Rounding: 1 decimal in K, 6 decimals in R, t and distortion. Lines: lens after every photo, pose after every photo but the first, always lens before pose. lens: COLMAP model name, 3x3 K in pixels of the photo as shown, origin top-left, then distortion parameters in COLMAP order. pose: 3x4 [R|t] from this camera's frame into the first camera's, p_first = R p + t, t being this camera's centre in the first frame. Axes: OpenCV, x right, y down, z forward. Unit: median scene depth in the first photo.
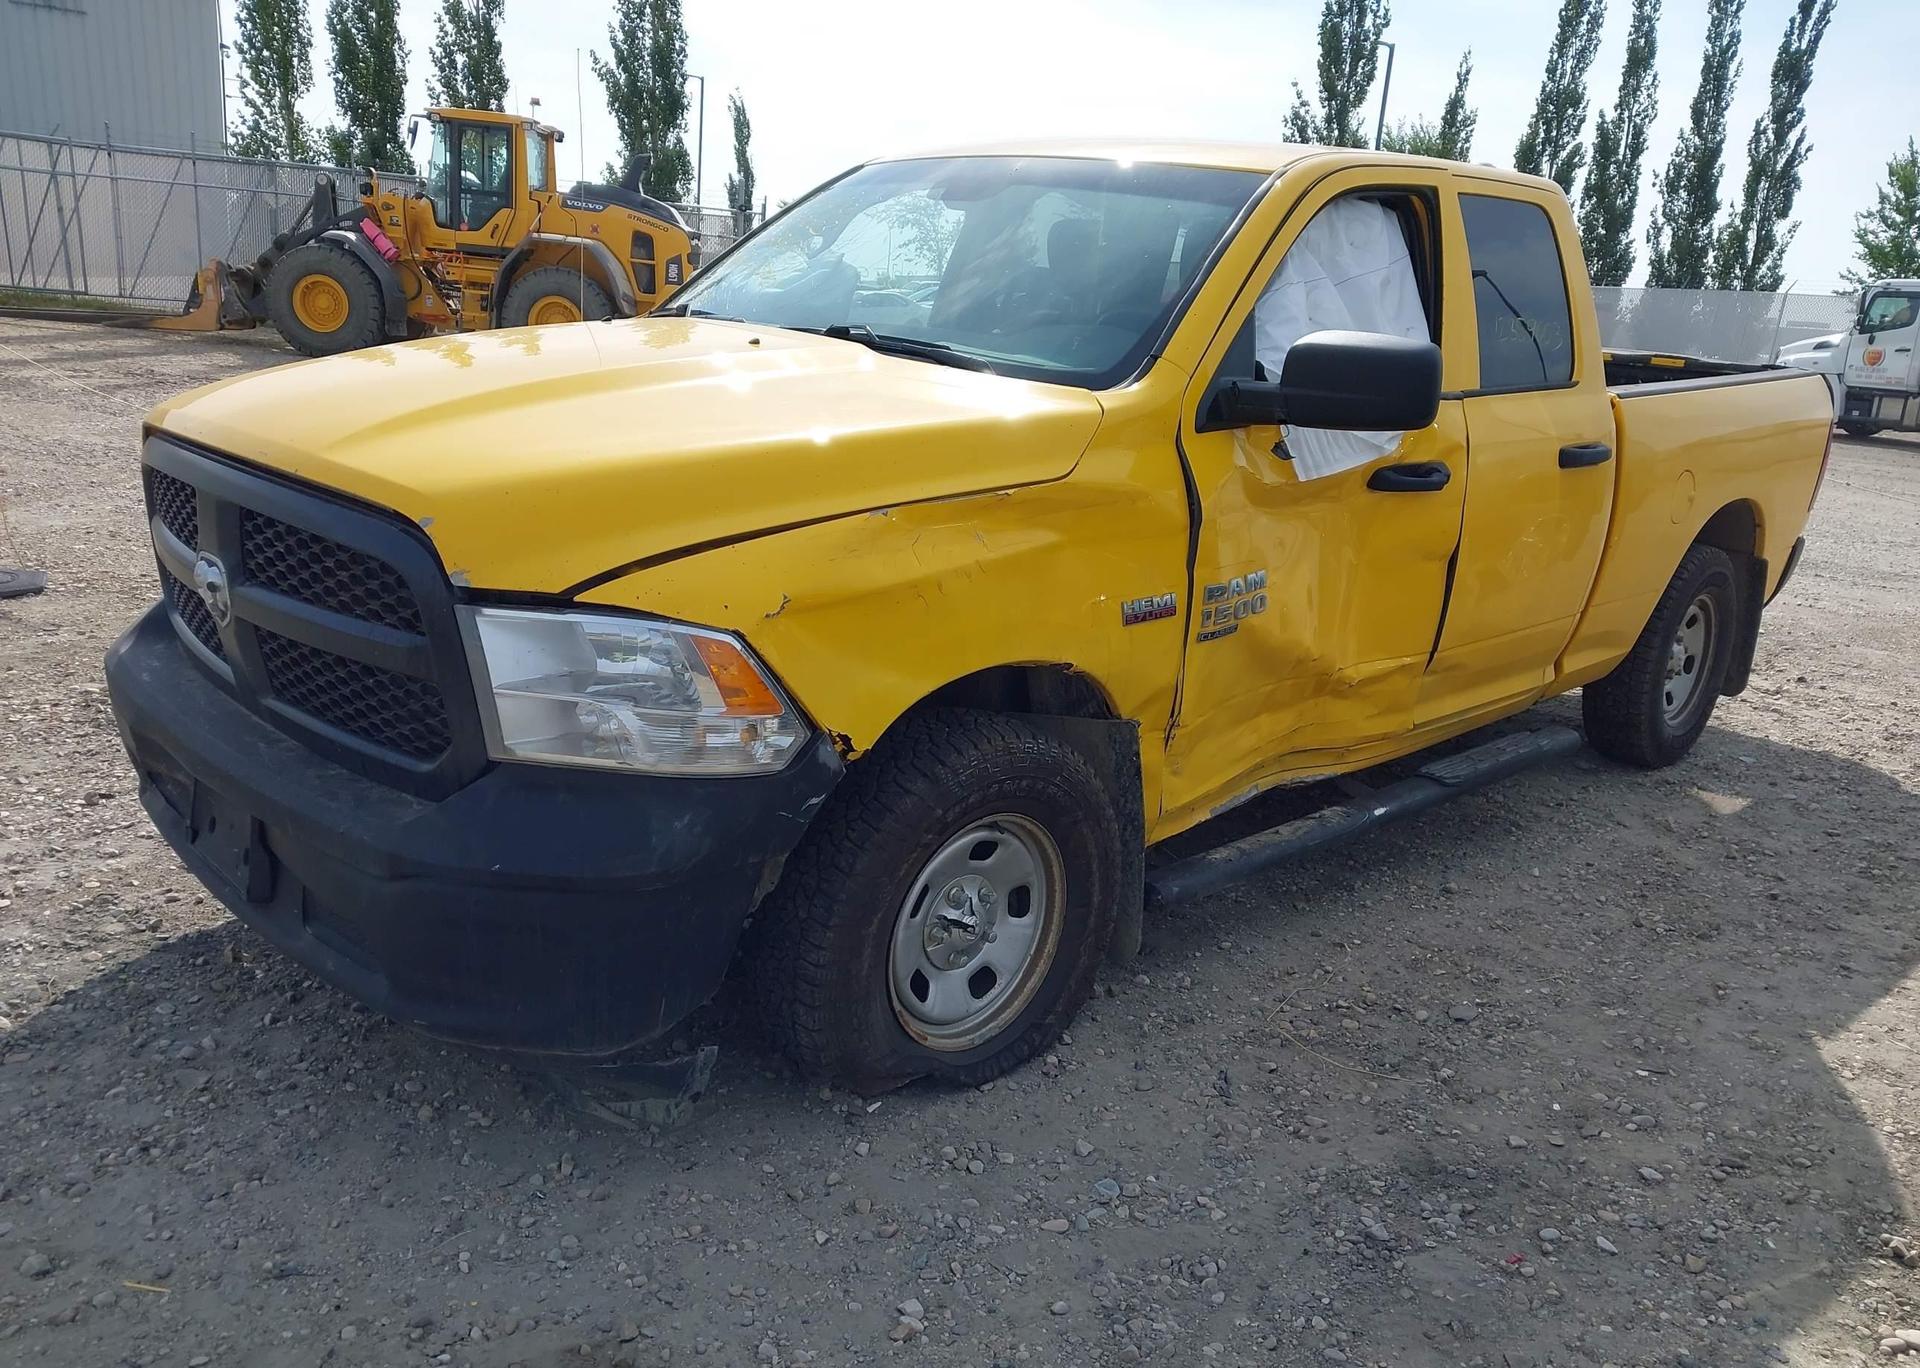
lens RADIAL K [[1538.7, 0, 952.6], [0, 1538.7, 681.7], [0, 0, 1]] dist [0.029039, -0.028507]
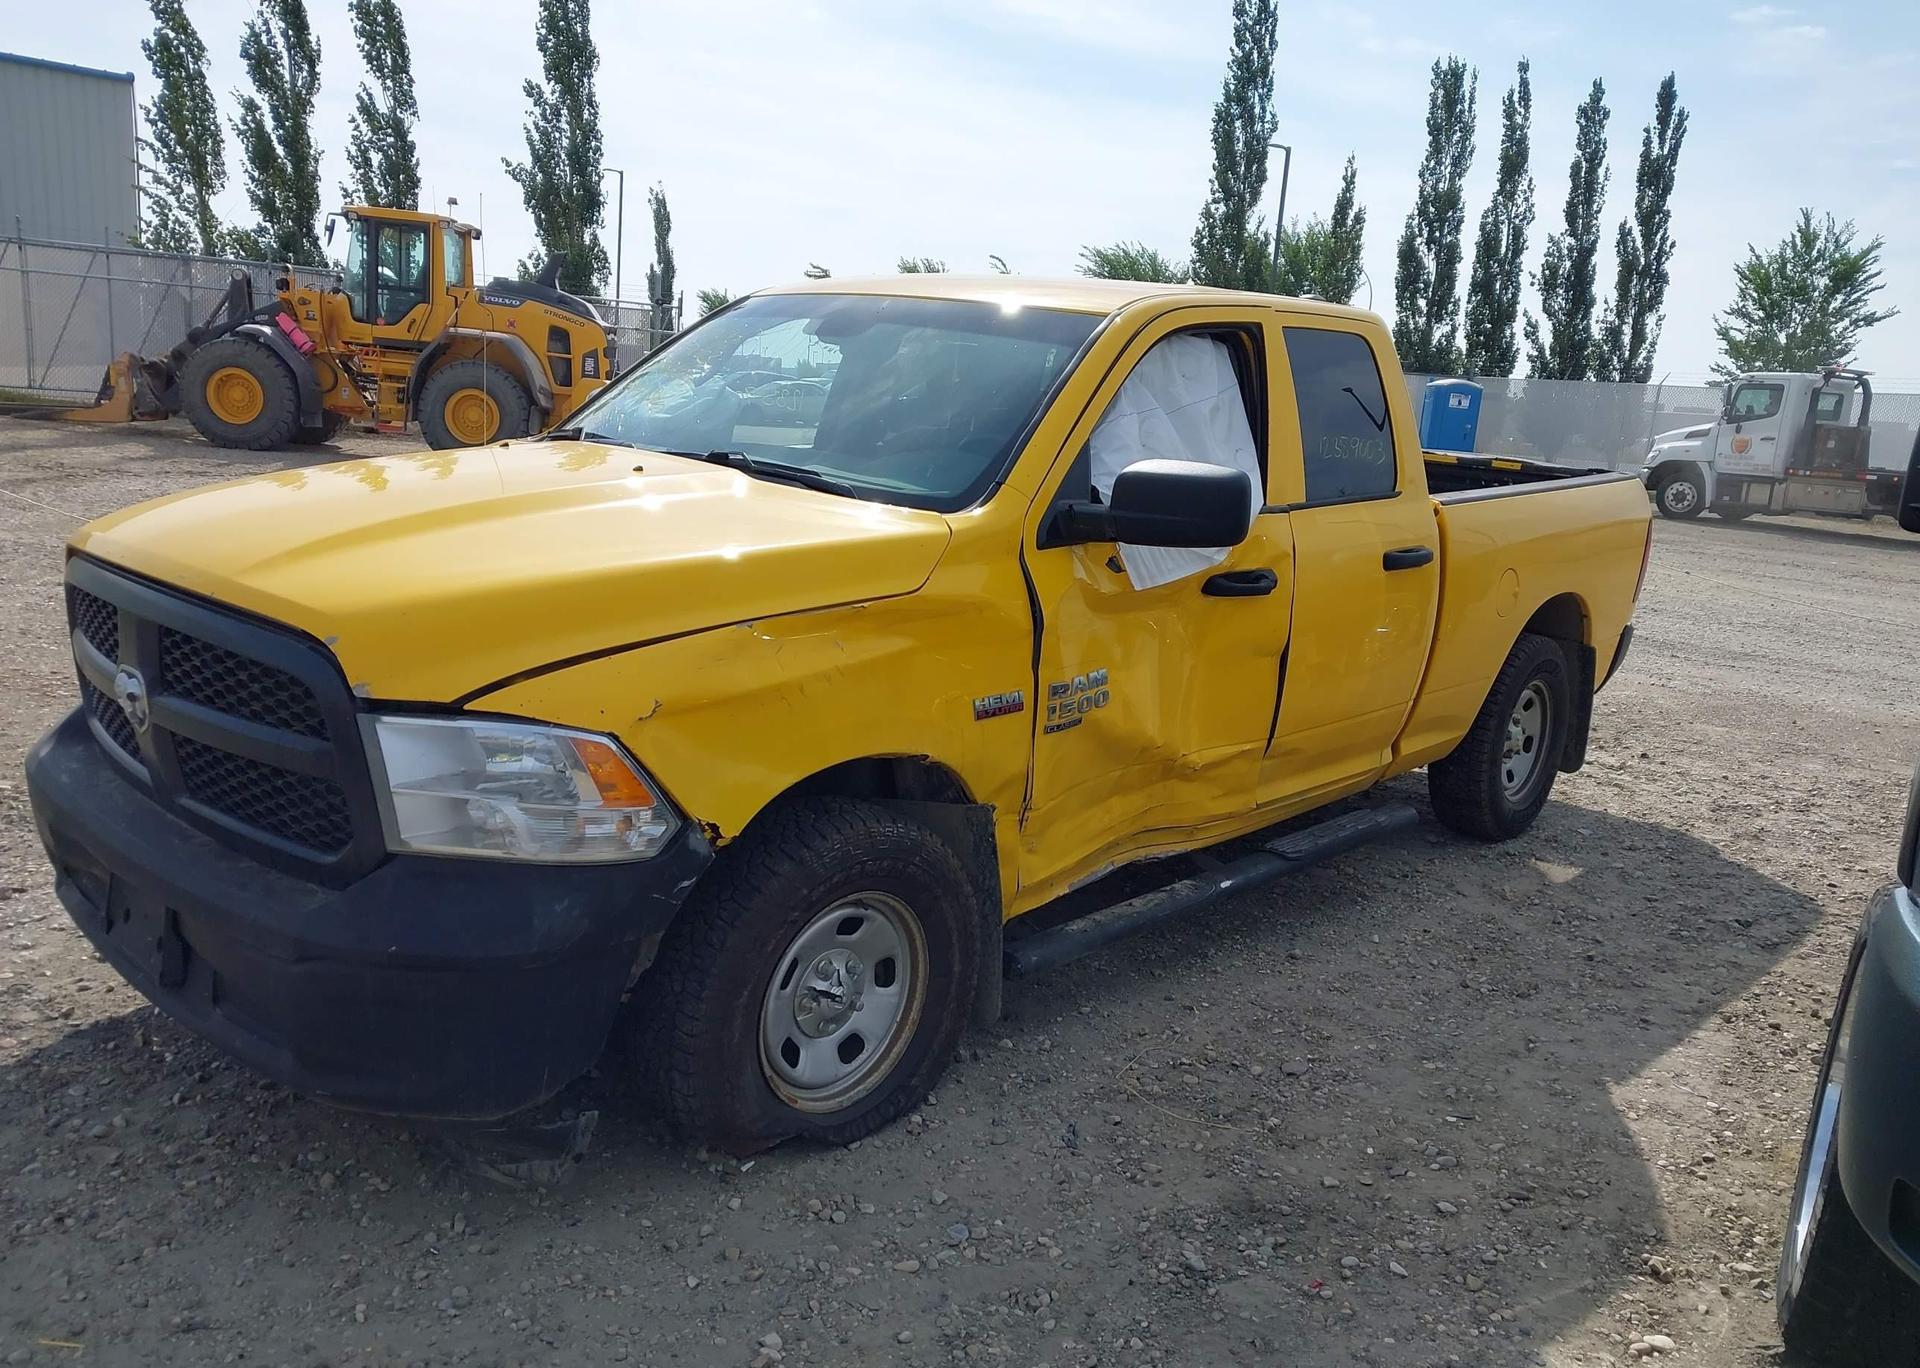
lens RADIAL K [[1538.7, 0, 967.8], [0, 1538.7, 683.5], [0, 0, 1]] dist [0.029039, -0.028507]
pose [[0.998318, -0.008359, 0.057376, 0.040542], [0.011193, 0.998724, -0.049252, -0.008162], [-0.056891, 0.049812, 0.997137, -0.104379]]
